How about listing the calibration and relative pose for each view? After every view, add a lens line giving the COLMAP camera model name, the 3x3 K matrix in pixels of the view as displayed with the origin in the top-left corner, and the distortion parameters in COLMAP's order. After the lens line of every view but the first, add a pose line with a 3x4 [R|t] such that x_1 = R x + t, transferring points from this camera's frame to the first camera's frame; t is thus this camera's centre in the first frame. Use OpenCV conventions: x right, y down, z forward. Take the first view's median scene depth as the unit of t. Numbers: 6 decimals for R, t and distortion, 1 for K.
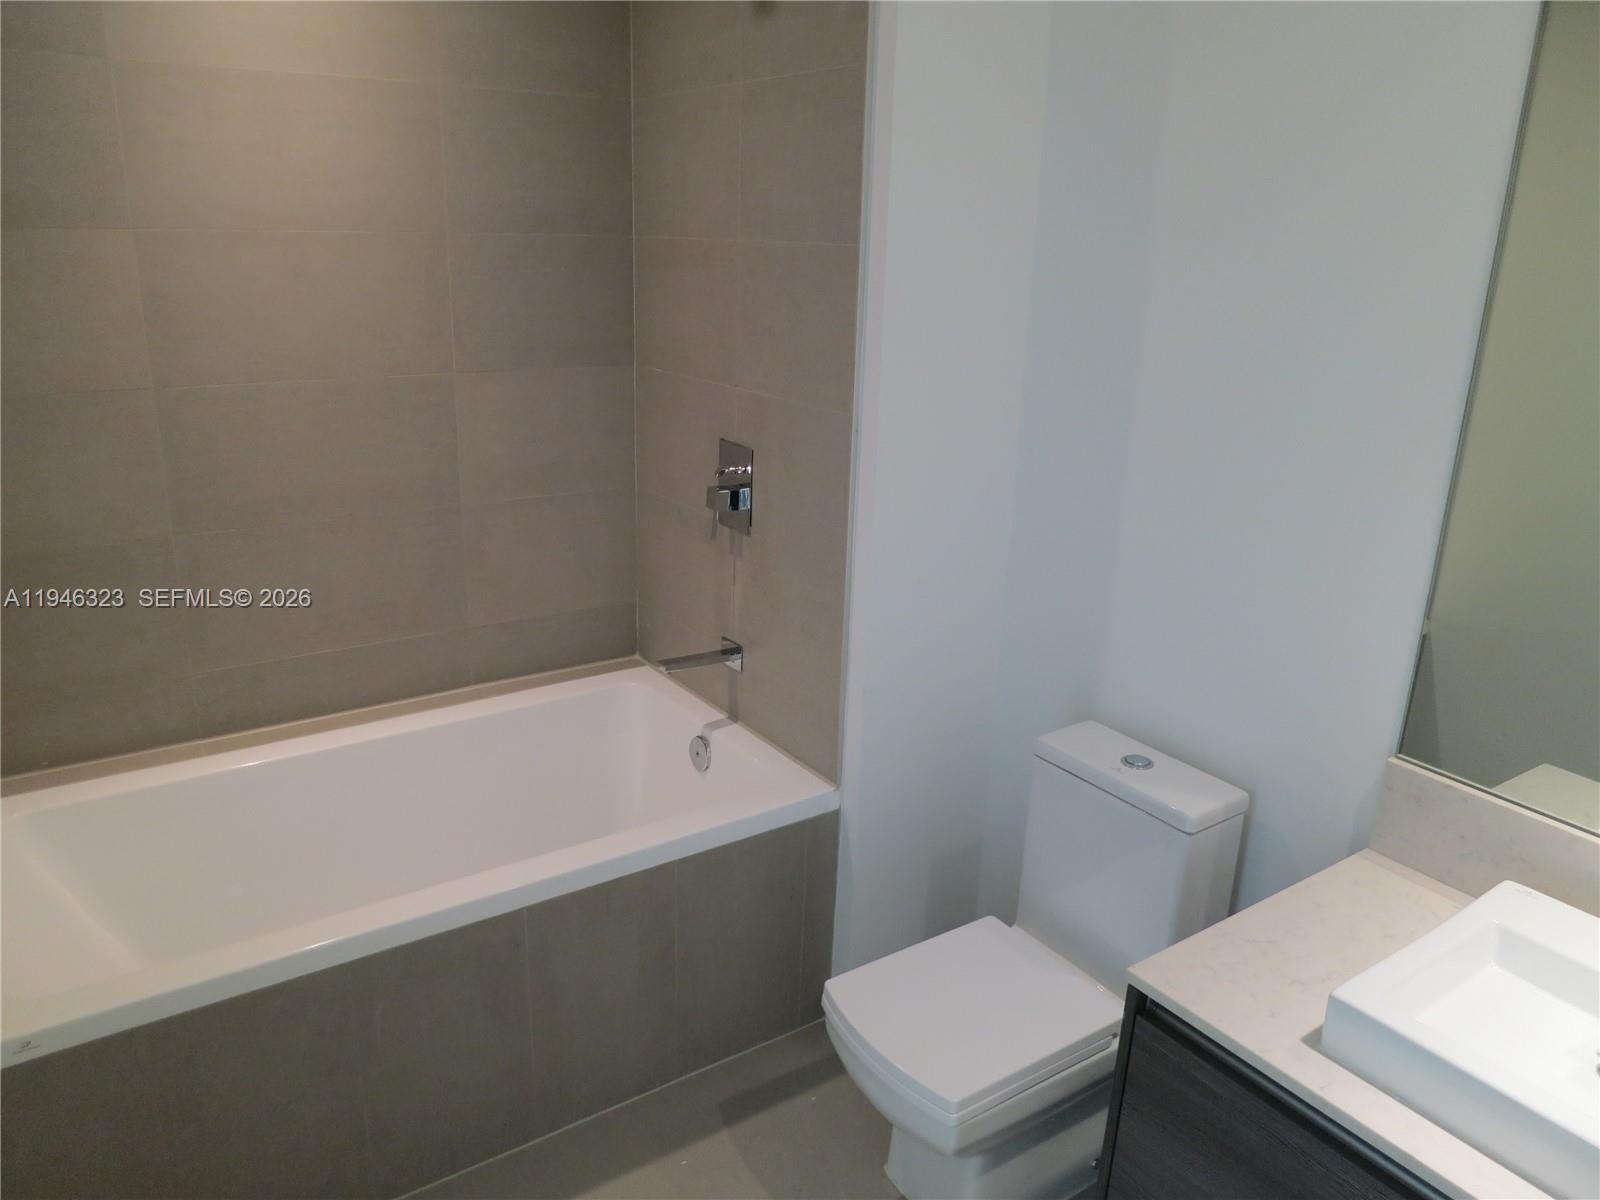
lens RADIAL K [[1152.4, 0, 791.8], [0, 1152.4, 601.4], [0, 0, 1]] dist [-0.055010, 0.022091]
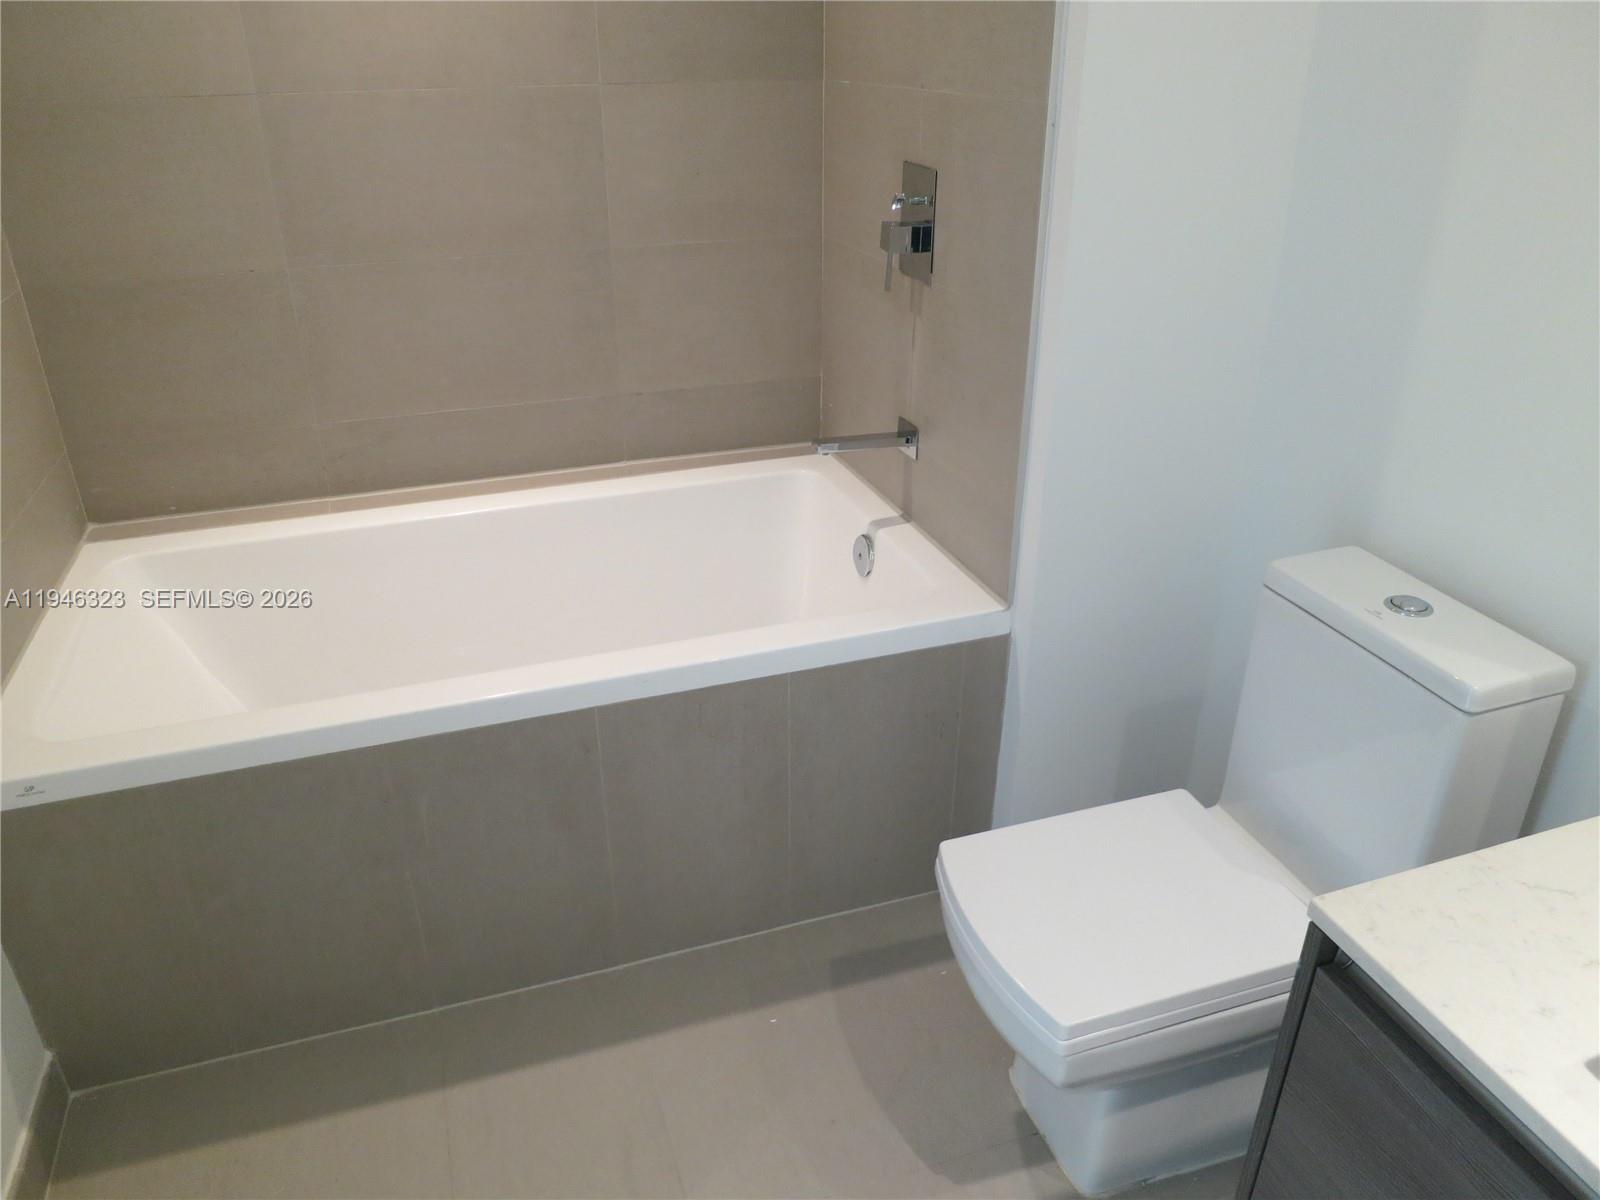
lens RADIAL K [[1152.4, 0, 791.8], [0, 1152.4, 601.4], [0, 0, 1]] dist [-0.055010, 0.022091]
pose [[0.962186, 0.092683, -0.256140, 0.106070], [-0.054309, 0.986728, 0.153034, 0.047219], [0.266924, -0.133336, 0.954449, 0.215577]]
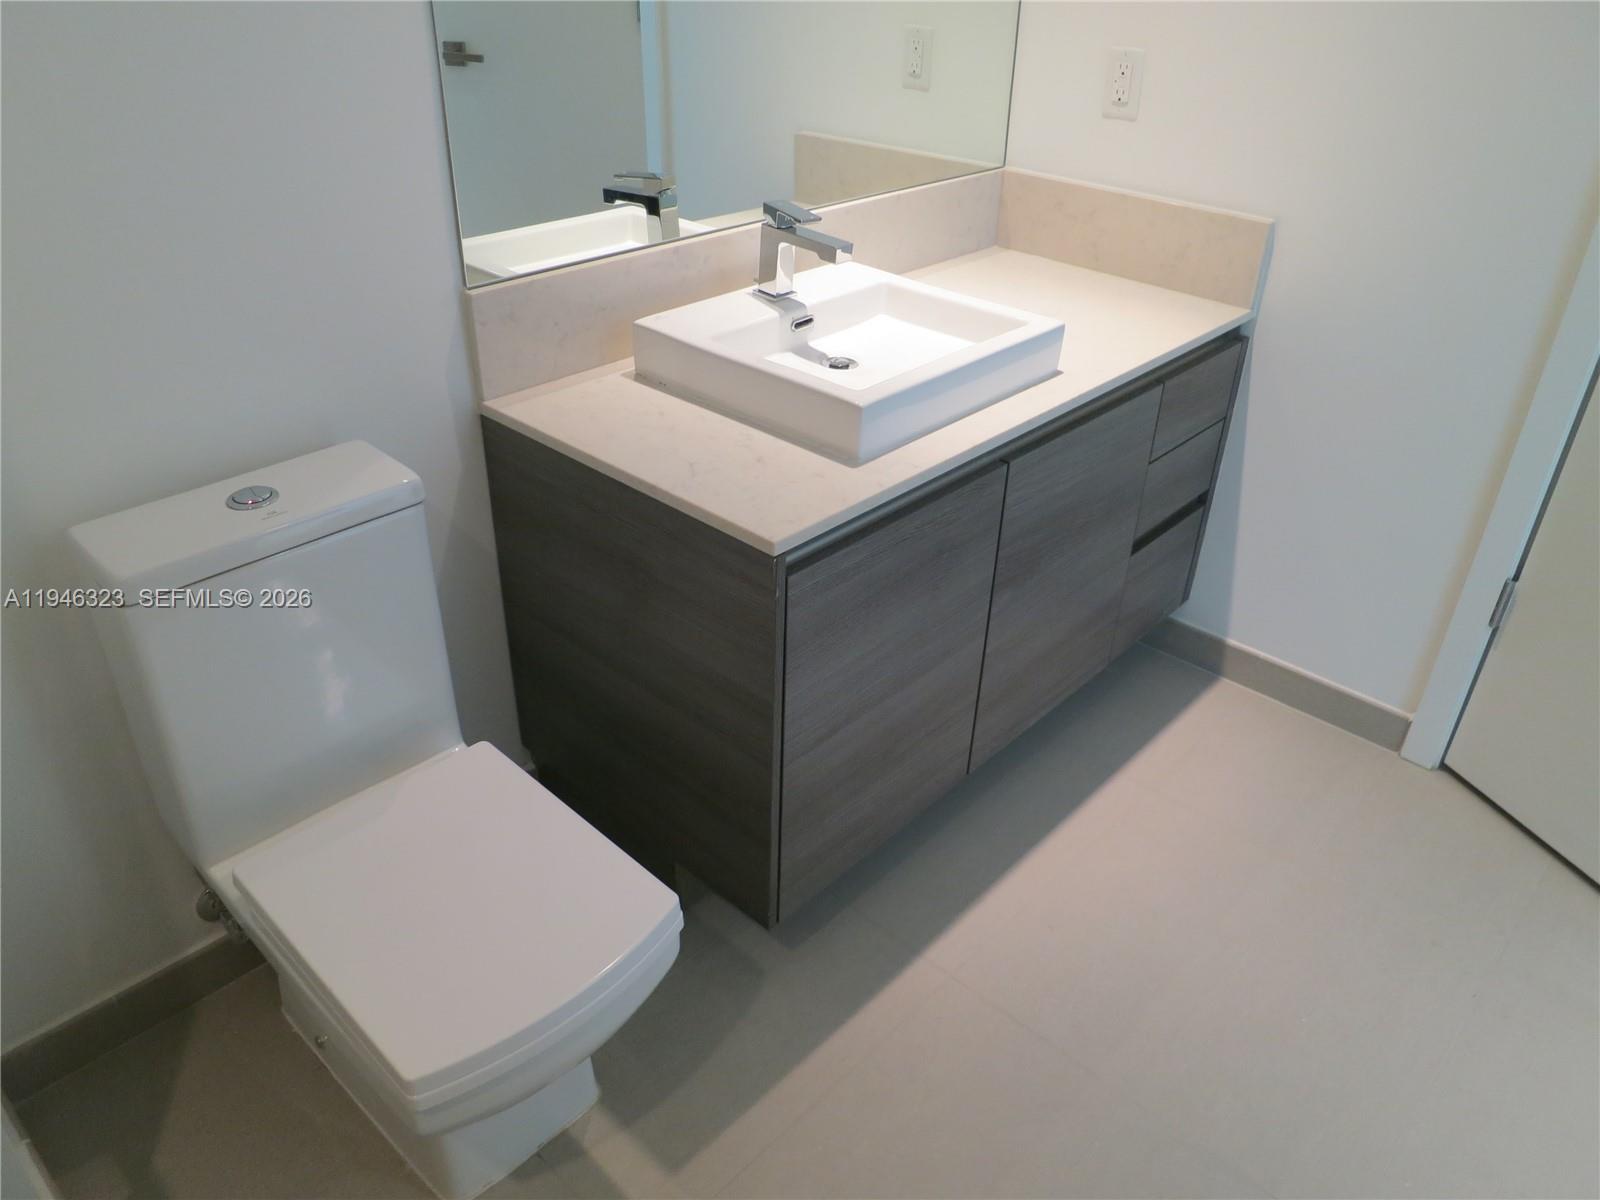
lens RADIAL K [[1152.4, 0, 791.8], [0, 1152.4, 601.4], [0, 0, 1]] dist [-0.055010, 0.022091]
pose [[-0.215858, -0.540661, 0.813075, -0.294615], [0.275055, 0.765315, 0.581925, -0.098247], [-0.936883, 0.349254, -0.016487, 0.678738]]
